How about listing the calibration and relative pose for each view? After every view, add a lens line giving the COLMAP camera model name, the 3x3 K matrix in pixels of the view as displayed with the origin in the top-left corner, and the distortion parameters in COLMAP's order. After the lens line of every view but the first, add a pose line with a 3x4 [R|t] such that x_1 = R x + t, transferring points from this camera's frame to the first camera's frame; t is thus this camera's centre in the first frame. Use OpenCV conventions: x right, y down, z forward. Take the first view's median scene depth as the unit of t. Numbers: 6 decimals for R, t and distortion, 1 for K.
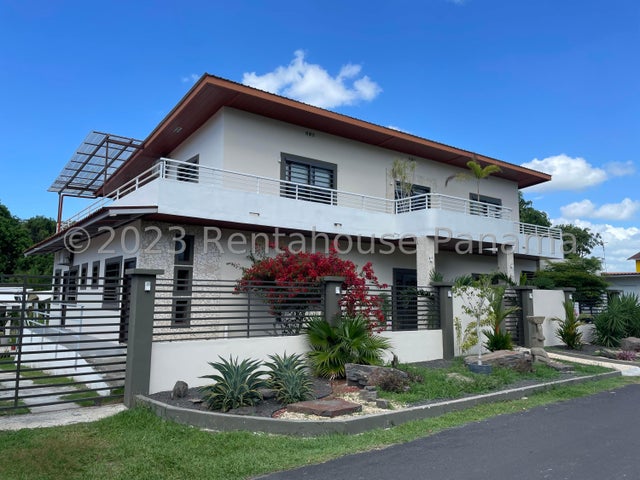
lens RADIAL K [[495.1, 0, 320.0], [0, 495.1, 240.0], [0, 0, 1]] dist [0.074489, -0.101973]
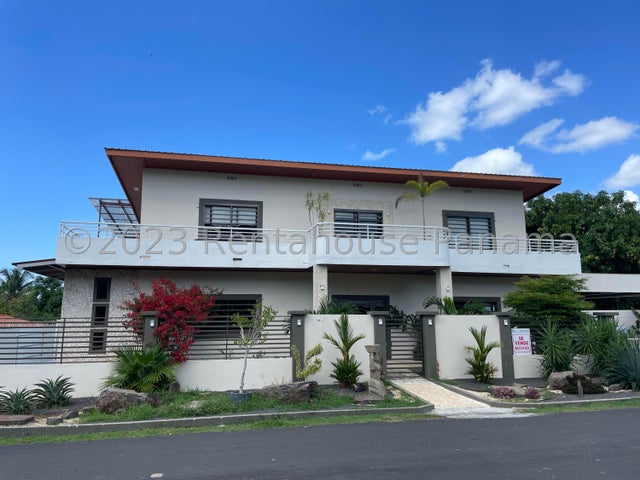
lens RADIAL K [[495.1, 0, 320.0], [0, 495.1, 240.0], [0, 0, 1]] dist [0.074489, -0.101973]
pose [[0.912815, -0.077958, -0.400864, 0.543034], [0.060712, 0.996607, -0.055567, -0.001288], [0.403836, 0.026385, 0.914451, 0.060155]]
